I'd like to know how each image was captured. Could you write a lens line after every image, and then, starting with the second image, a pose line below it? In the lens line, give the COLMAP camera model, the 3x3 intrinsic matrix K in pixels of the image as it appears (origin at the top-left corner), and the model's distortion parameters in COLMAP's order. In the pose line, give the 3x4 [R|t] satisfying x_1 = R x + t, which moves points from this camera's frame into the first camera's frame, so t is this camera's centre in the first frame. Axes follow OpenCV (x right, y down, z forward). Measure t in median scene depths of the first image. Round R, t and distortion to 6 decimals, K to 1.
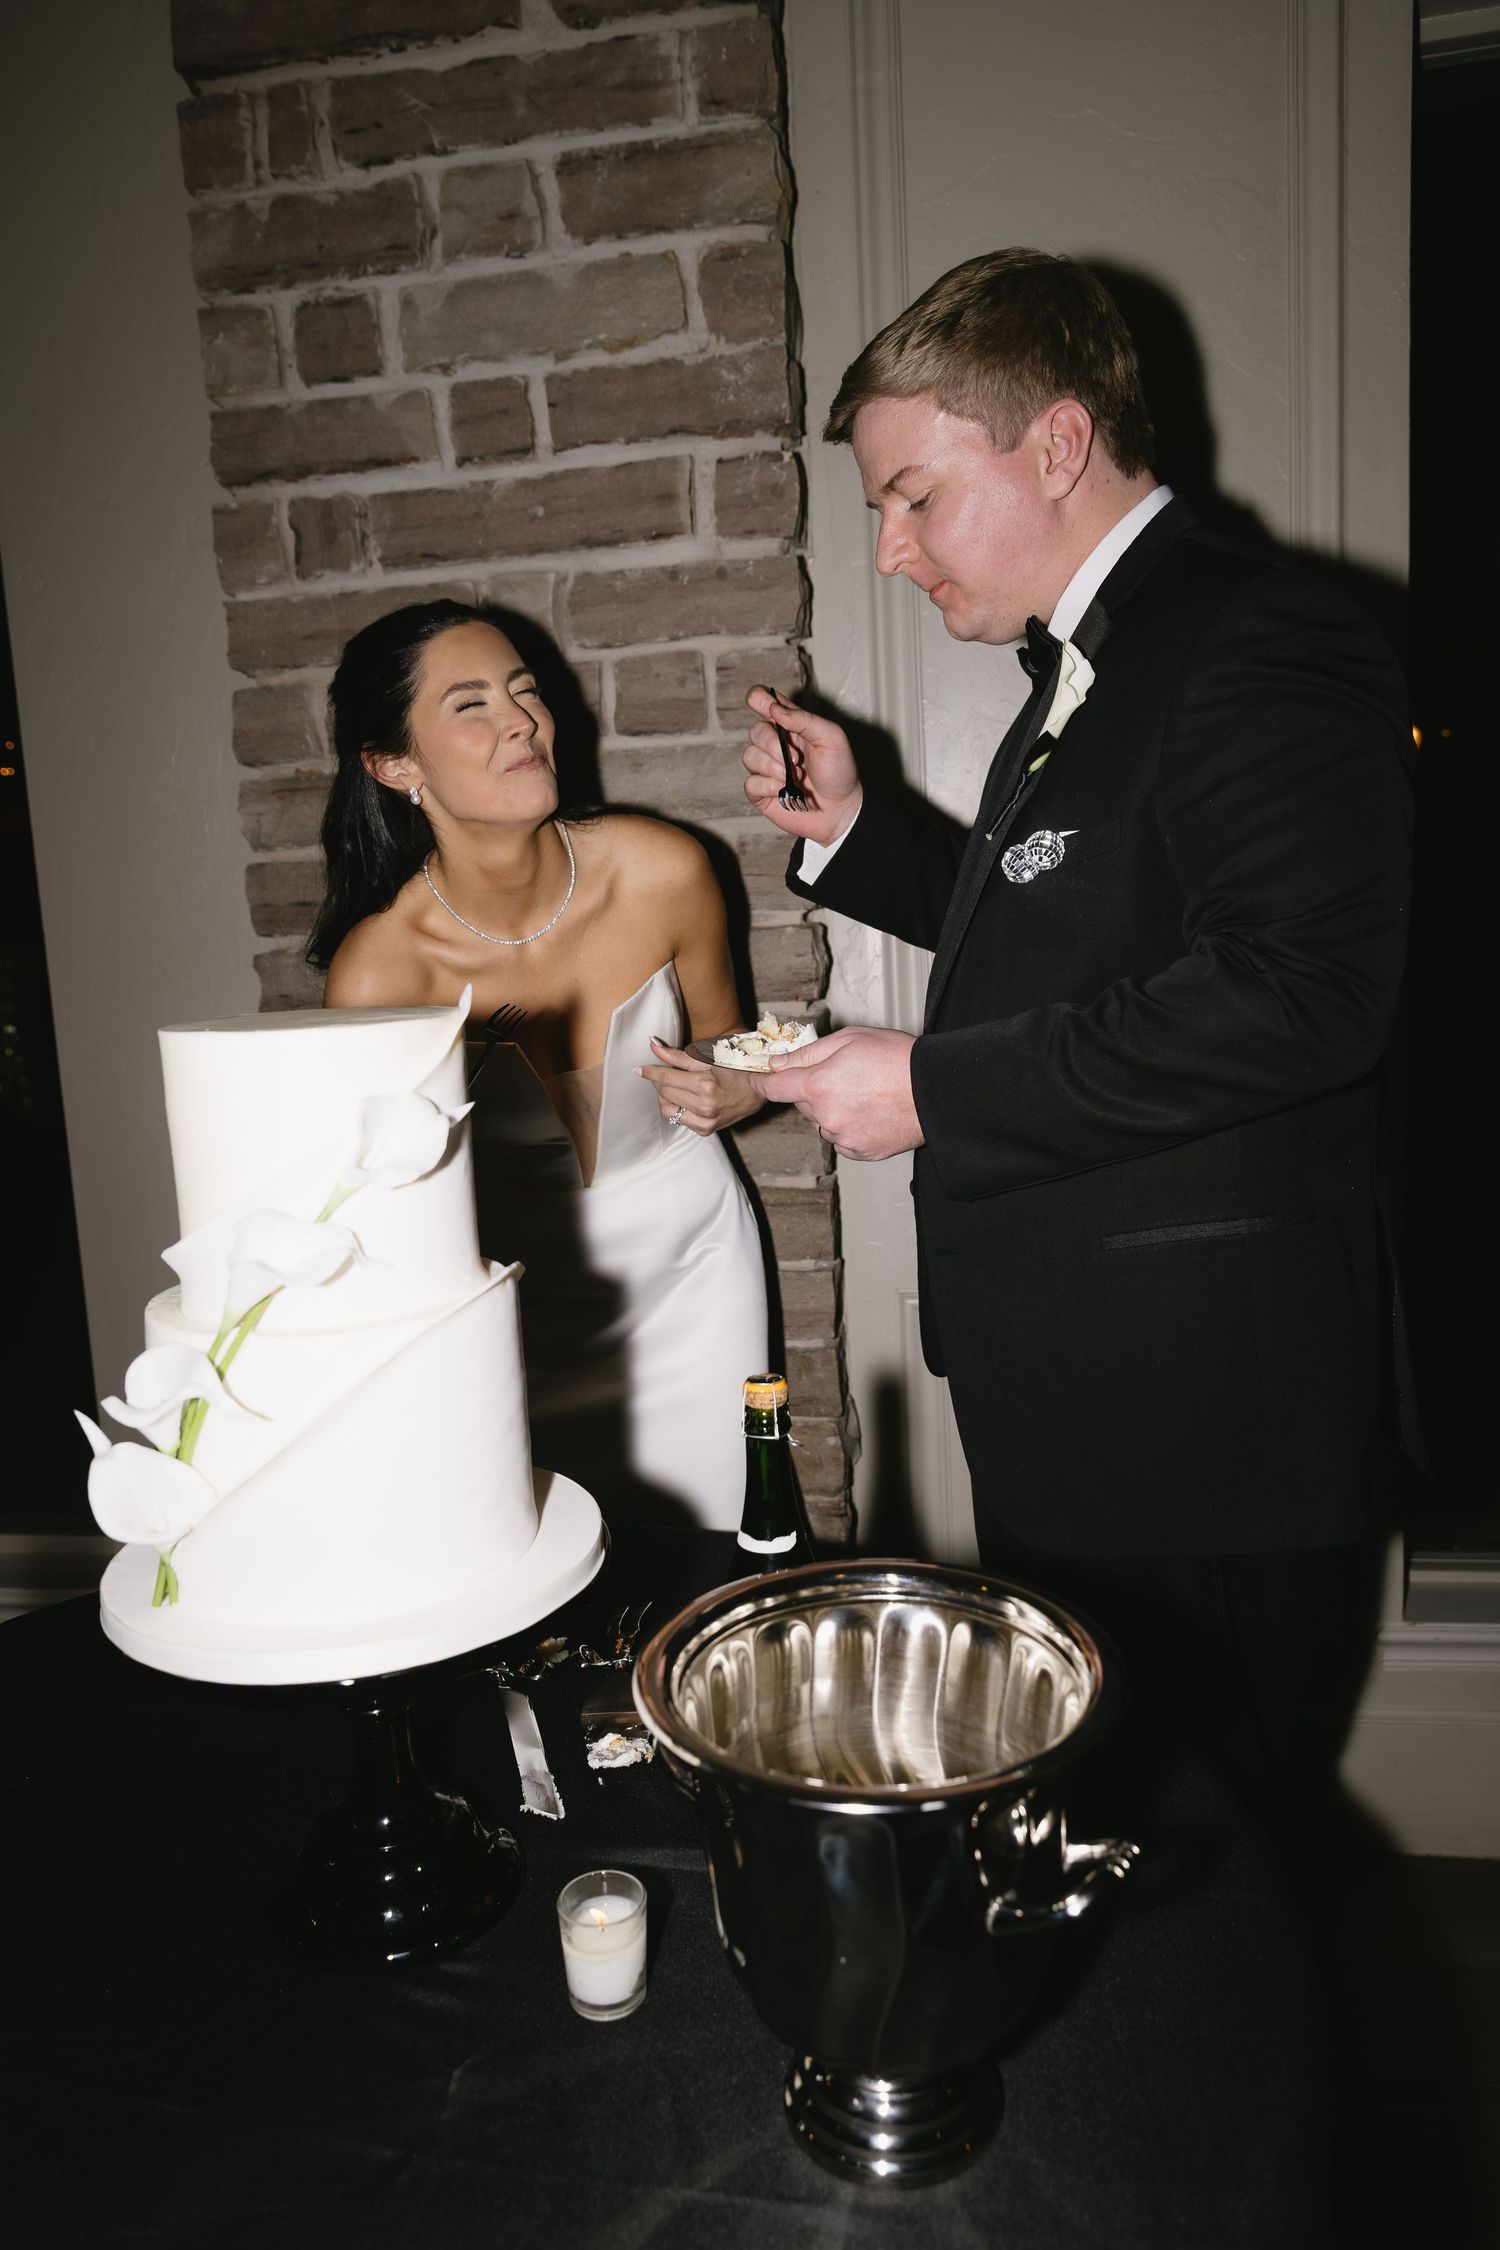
lens RADIAL K [[1591.0, 0, 731.2], [0, 1591.0, 1140.7], [0, 0, 1]] dist [-0.031985, 0.033866]
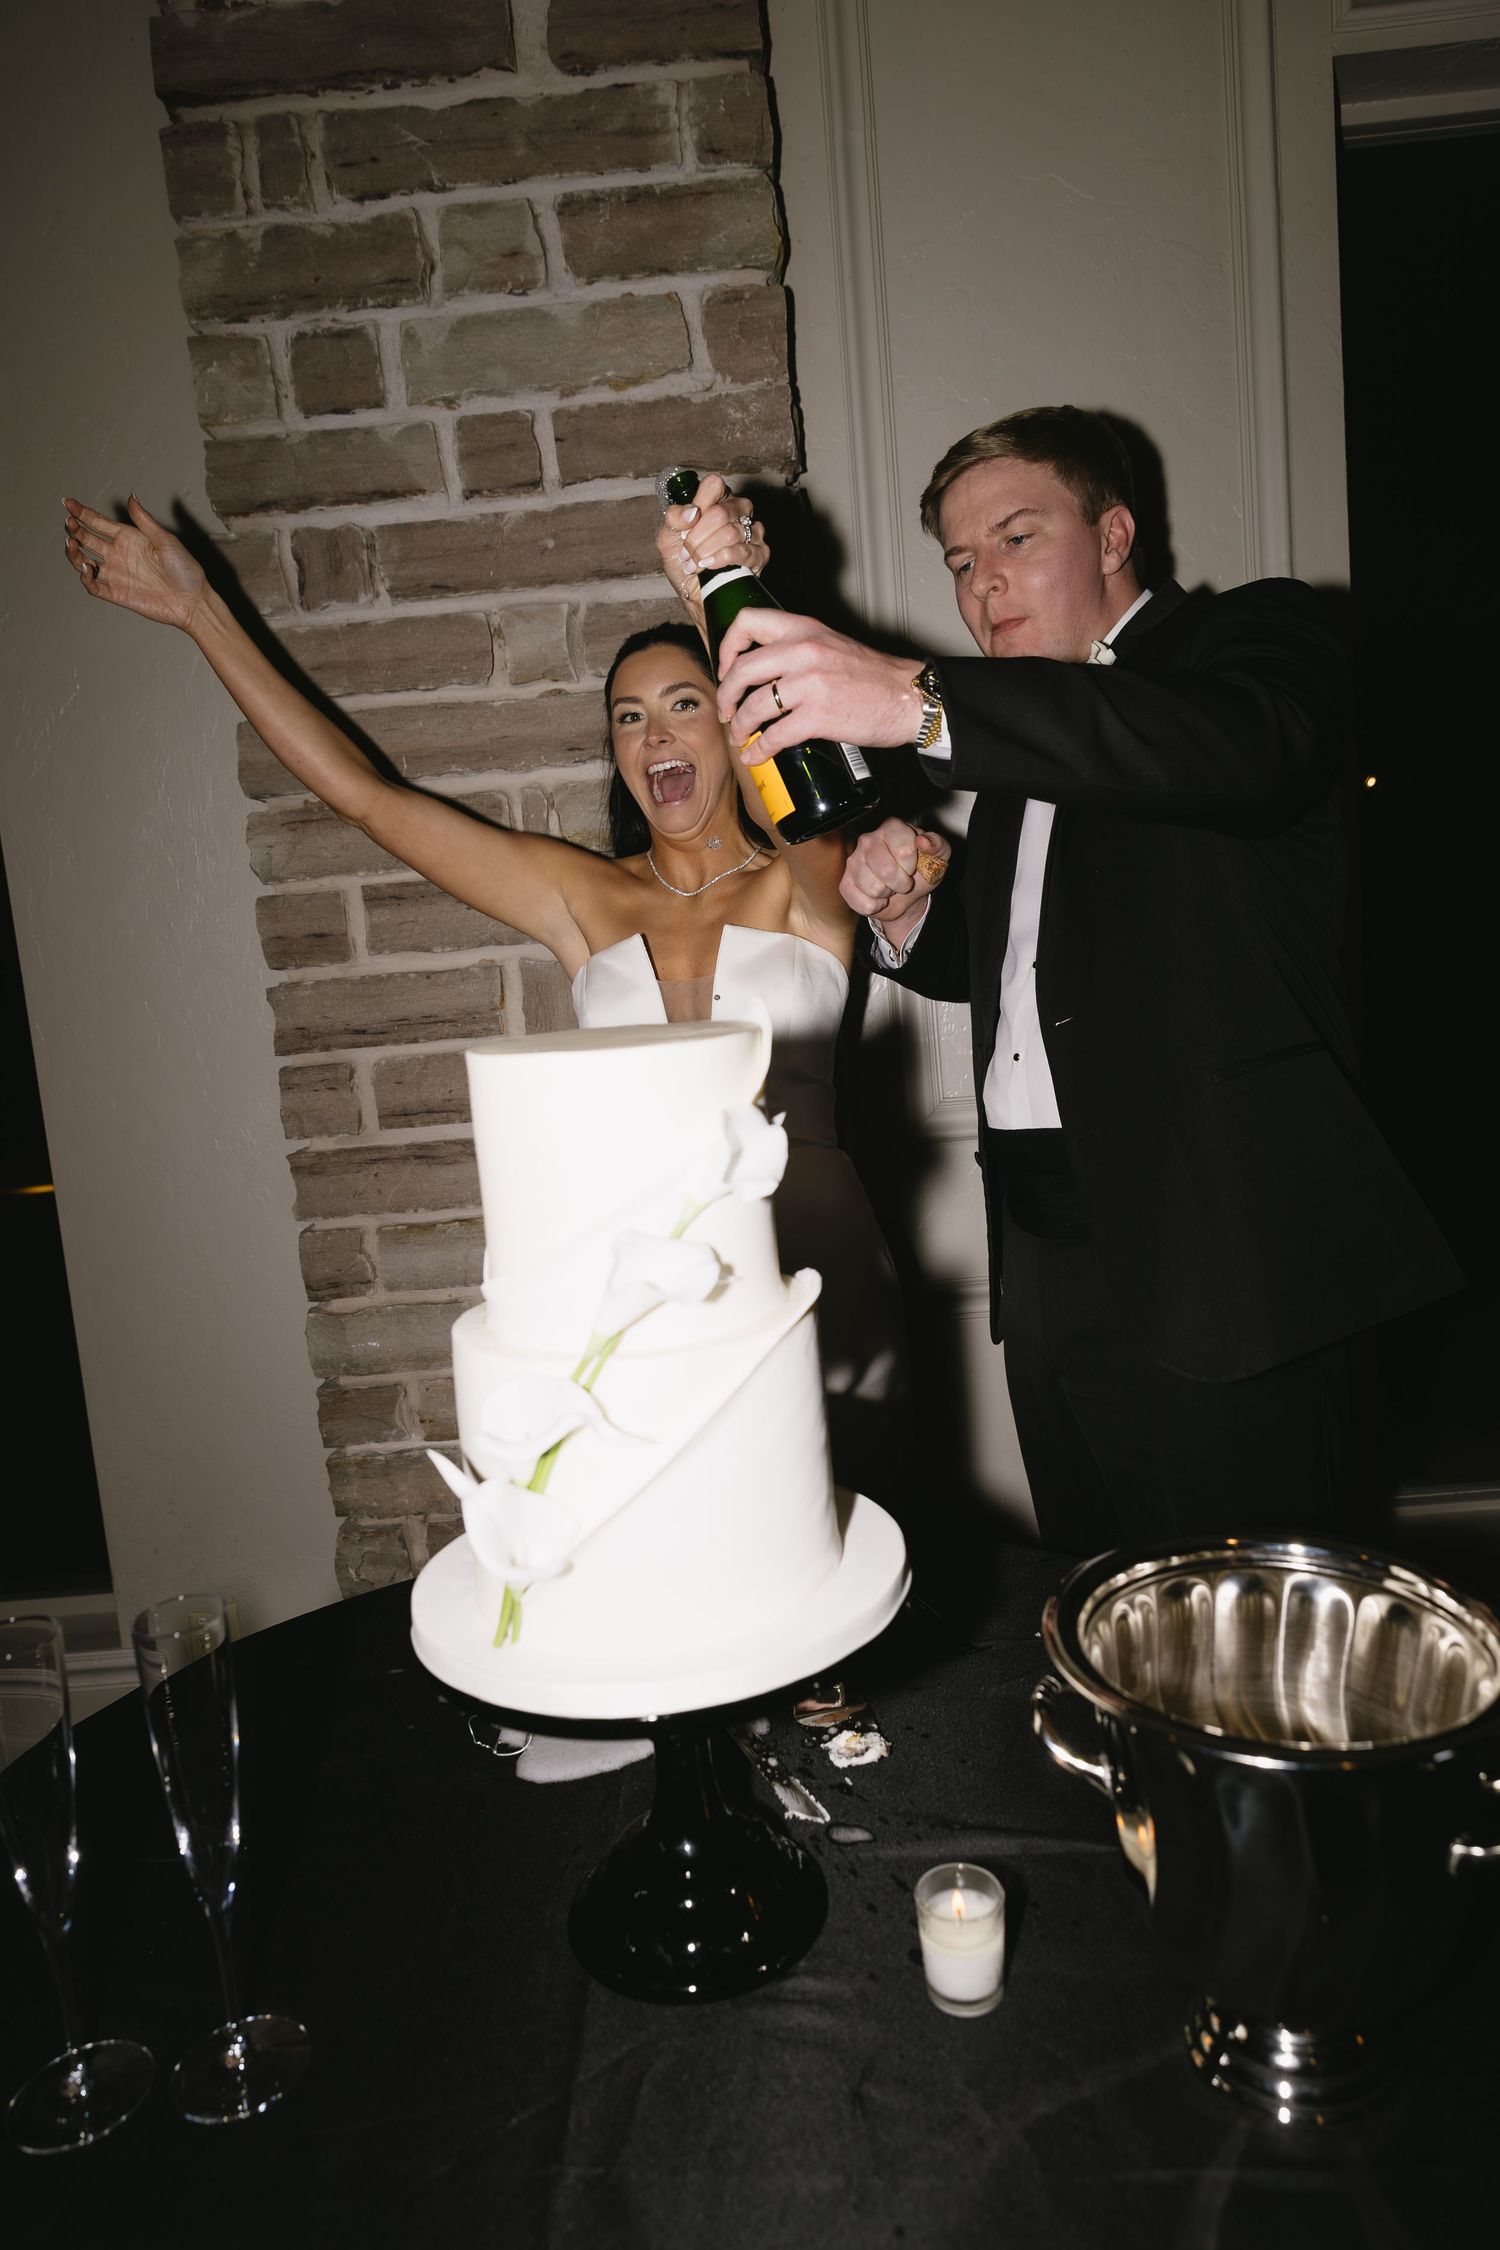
lens RADIAL K [[1508.4, 0, 759.4], [0, 1508.4, 1126.3], [0, 0, 1]] dist [-0.009753, 0.014739]
pose [[0.987951, -0.051619, 0.145905, -0.153246], [0.054220, 0.998432, -0.013908, -0.001143], [-0.144959, 0.021651, 0.989201, 0.027673]]
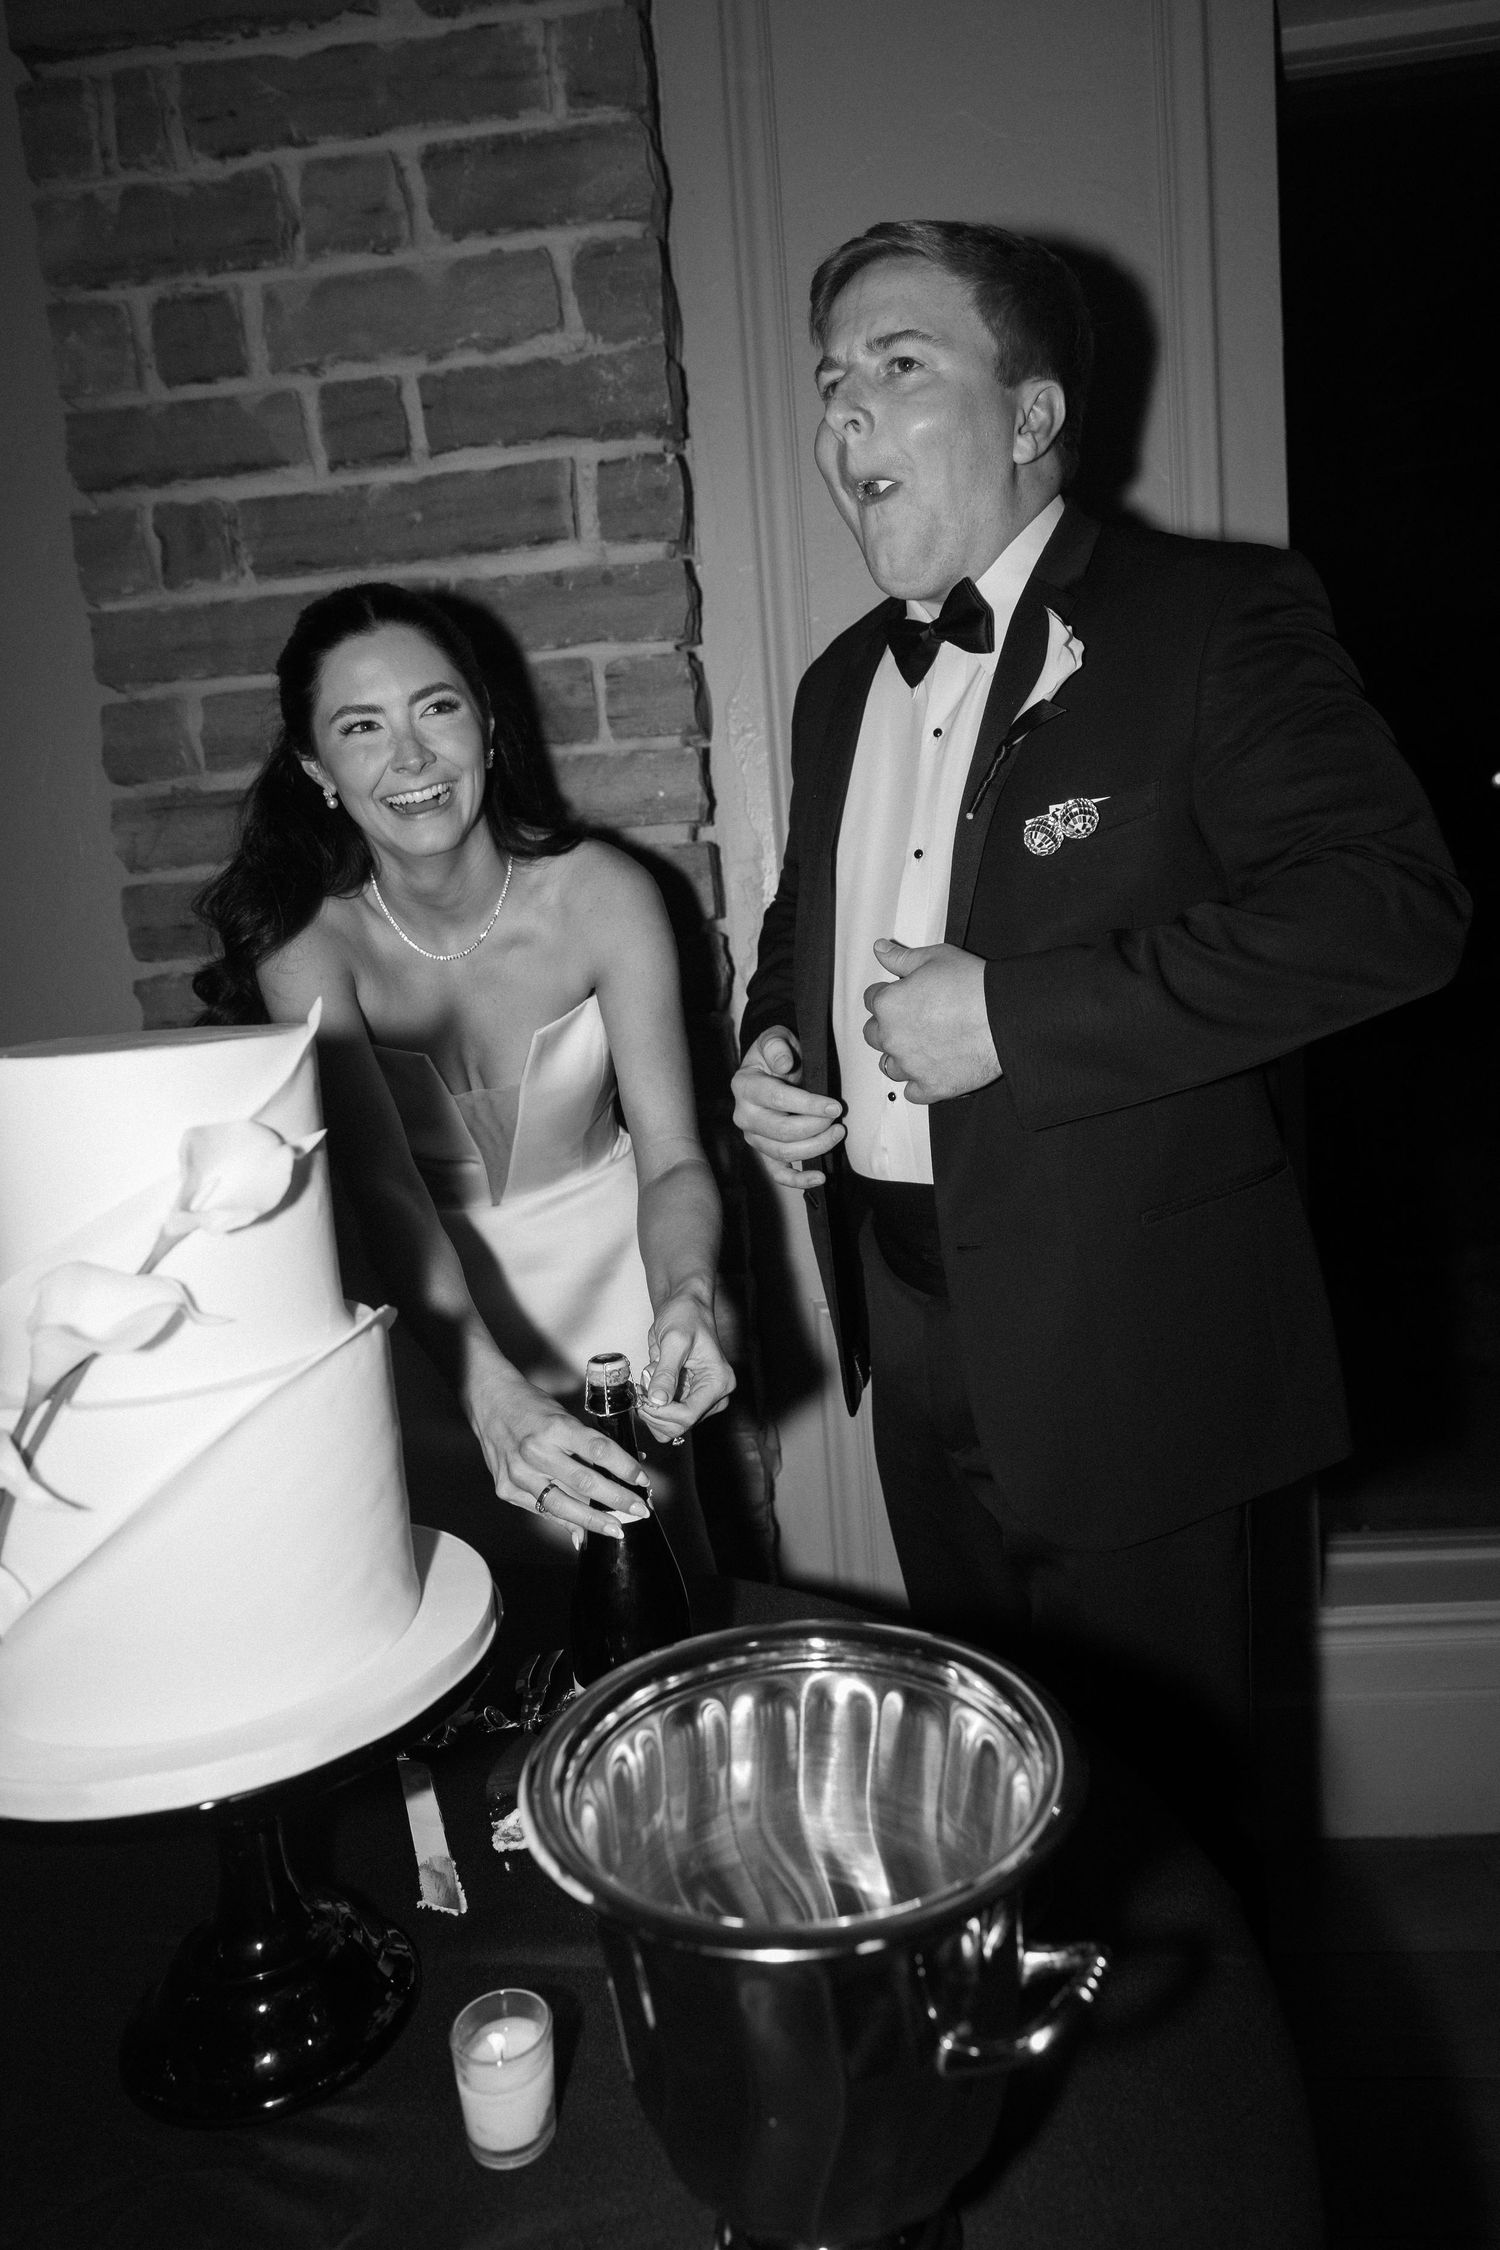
lens RADIAL K [[1508.4, 0, 764.6], [0, 1508.4, 1133.6], [0, 0, 1]] dist [-0.009753, 0.014739]
pose [[0.996559, -0.034326, 0.075450, 0.008806], [0.035168, 0.999333, -0.009865, -0.002436], [-0.075061, 0.012484, 0.997101, 0.068914]]
